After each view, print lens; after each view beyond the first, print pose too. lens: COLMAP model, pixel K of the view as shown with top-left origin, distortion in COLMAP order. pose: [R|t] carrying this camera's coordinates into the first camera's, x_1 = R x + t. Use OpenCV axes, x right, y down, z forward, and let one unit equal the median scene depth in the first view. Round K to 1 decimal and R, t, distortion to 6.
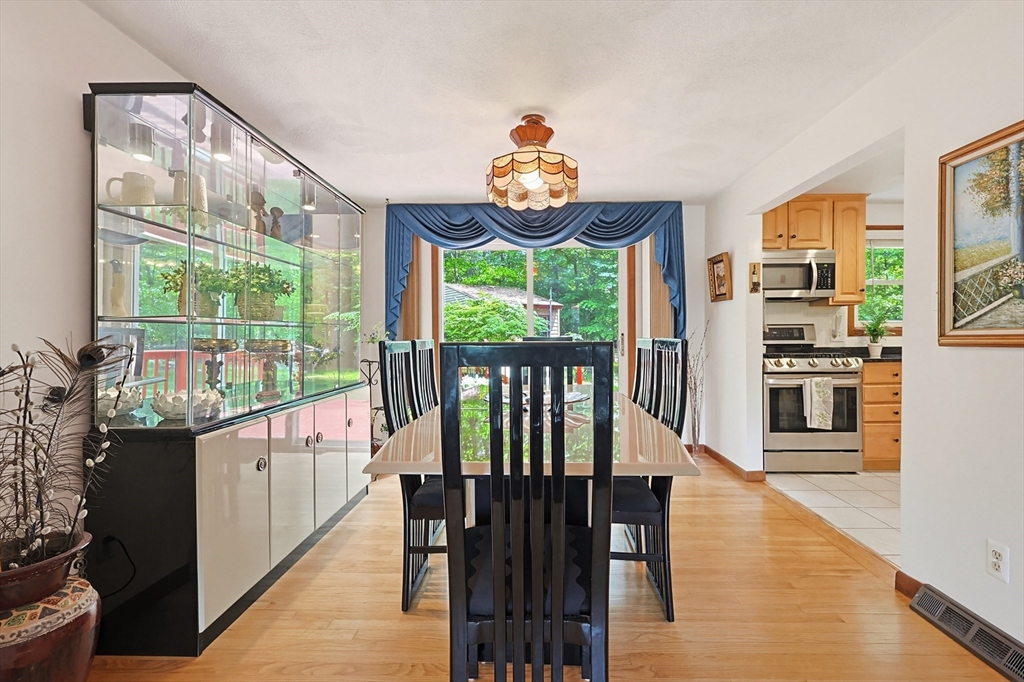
lens RADIAL K [[447.3, 0, 520.7], [0, 447.3, 341.4], [0, 0, 1]] dist [-0.000102, -0.000251]
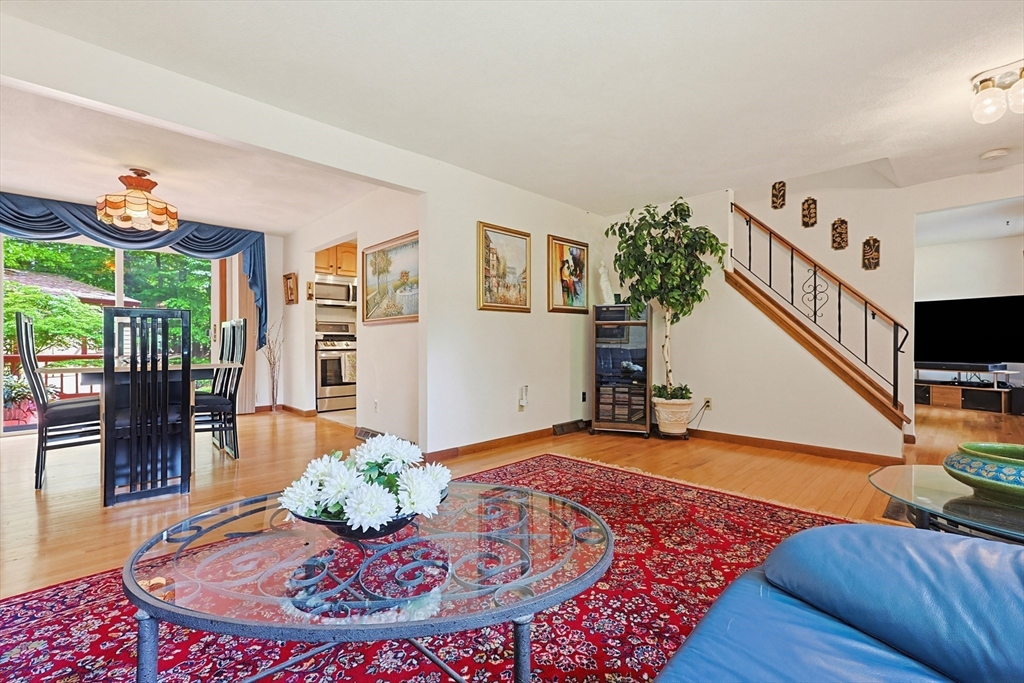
lens RADIAL K [[440.0, 0, 516.3], [0, 440.0, 338.6], [0, 0, 1]] dist [-0.001981, -0.000556]
pose [[0.689235, 0.009840, 0.724471, -0.099144], [0.007022, 0.999770, -0.020260, 0.058755], [-0.724504, 0.019052, 0.689008, -0.550763]]
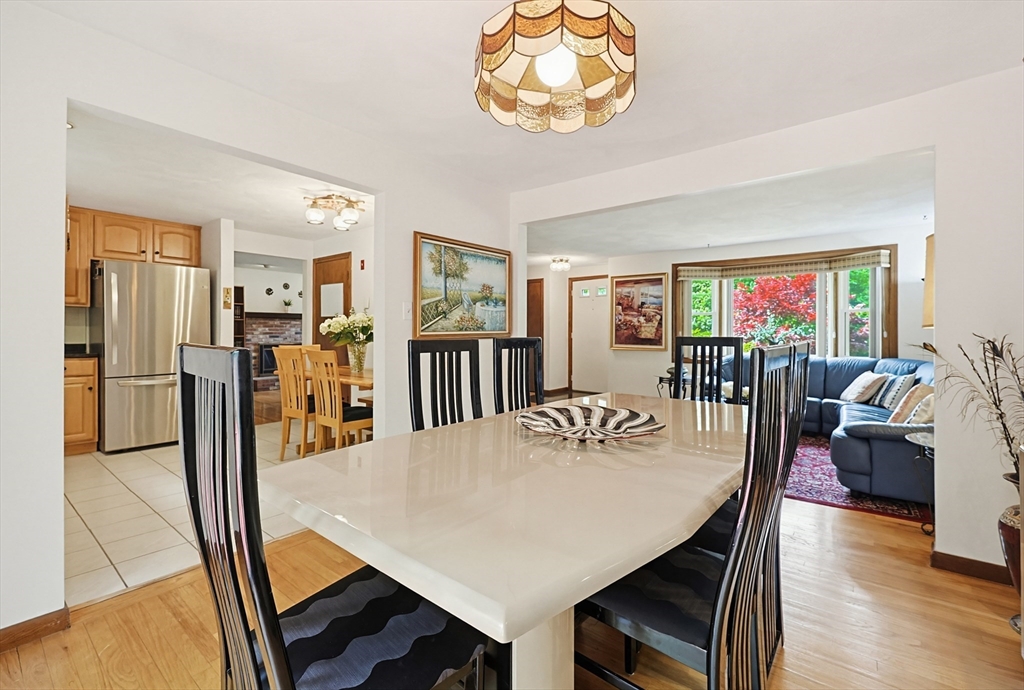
lens RADIAL K [[450.5, 0, 509.5], [0, 450.5, 330.2], [0, 0, 1]] dist [0.000027, -0.000183]
pose [[-0.793107, 0.004259, 0.609067, -0.175824], [0.008638, 0.999954, 0.004255, -0.015625], [-0.609021, 0.008635, -0.793107, 0.938232]]
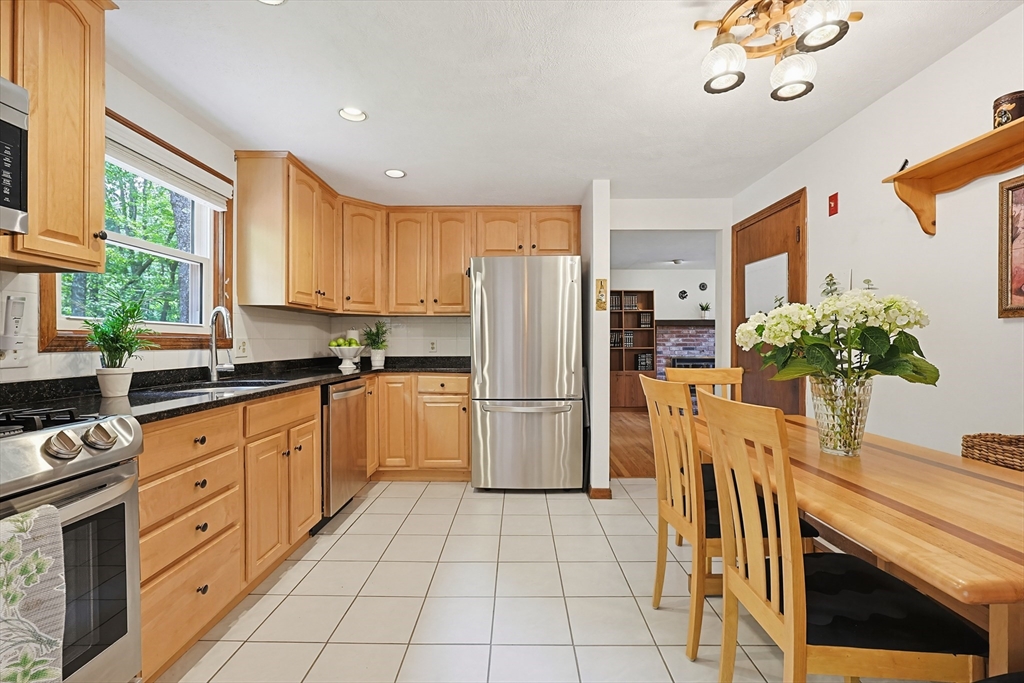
lens RADIAL K [[434.1, 0, 513.7], [0, 434.1, 342.9], [0, 0, 1]] dist [0.001488, 0.000173]
pose [[-0.019015, 0.002123, 0.999817, 0.359629], [0.012992, 0.999914, -0.001876, -0.014283], [-0.999735, 0.012954, -0.019041, 0.620462]]
